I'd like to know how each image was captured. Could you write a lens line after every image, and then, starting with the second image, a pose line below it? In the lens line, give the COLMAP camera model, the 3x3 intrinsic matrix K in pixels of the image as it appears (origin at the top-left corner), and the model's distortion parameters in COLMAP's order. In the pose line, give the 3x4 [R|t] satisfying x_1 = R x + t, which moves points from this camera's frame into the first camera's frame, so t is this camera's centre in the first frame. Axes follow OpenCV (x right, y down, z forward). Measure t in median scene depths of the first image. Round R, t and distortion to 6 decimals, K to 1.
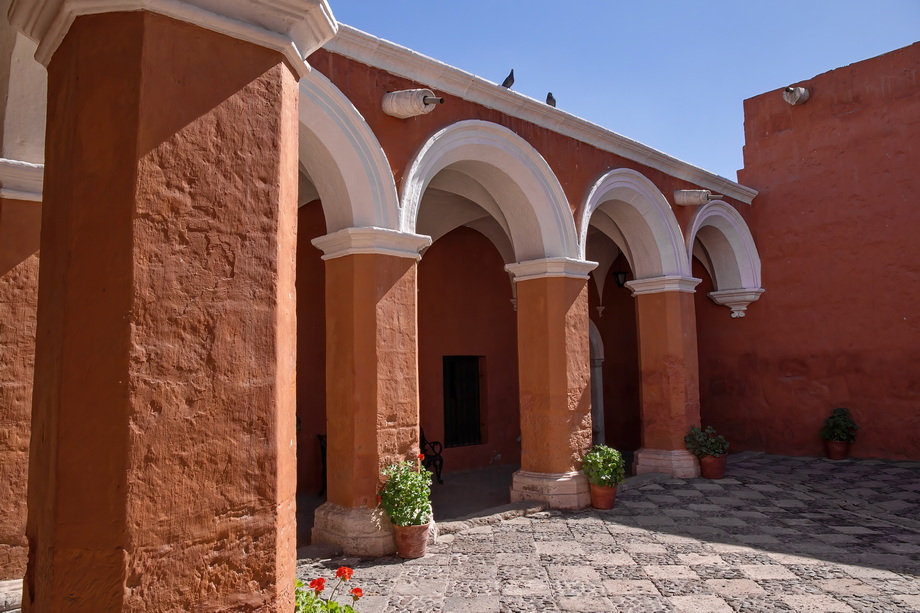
lens RADIAL K [[642.6, 0, 460.0], [0, 642.6, 306.5], [0, 0, 1]] dist [-0.096746, 0.070434]
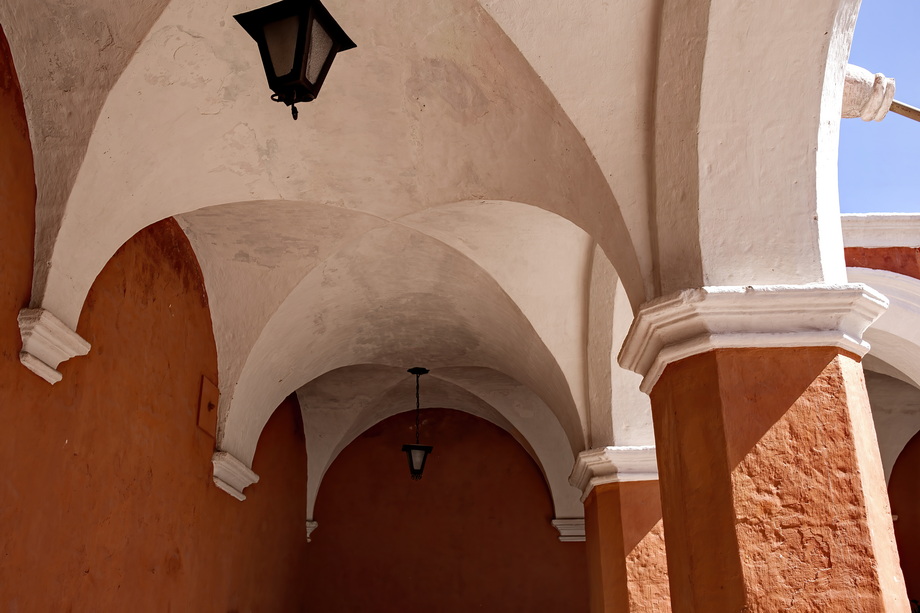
lens RADIAL K [[911.2, 0, 460.0], [0, 911.2, 306.5], [0, 0, 1]] dist [-0.012978, 0.093751]
pose [[0.709341, -0.240872, -0.662432, 0.337377], [0.076049, 0.960466, -0.267808, -0.105377], [0.700751, 0.139590, 0.699616, -0.602962]]
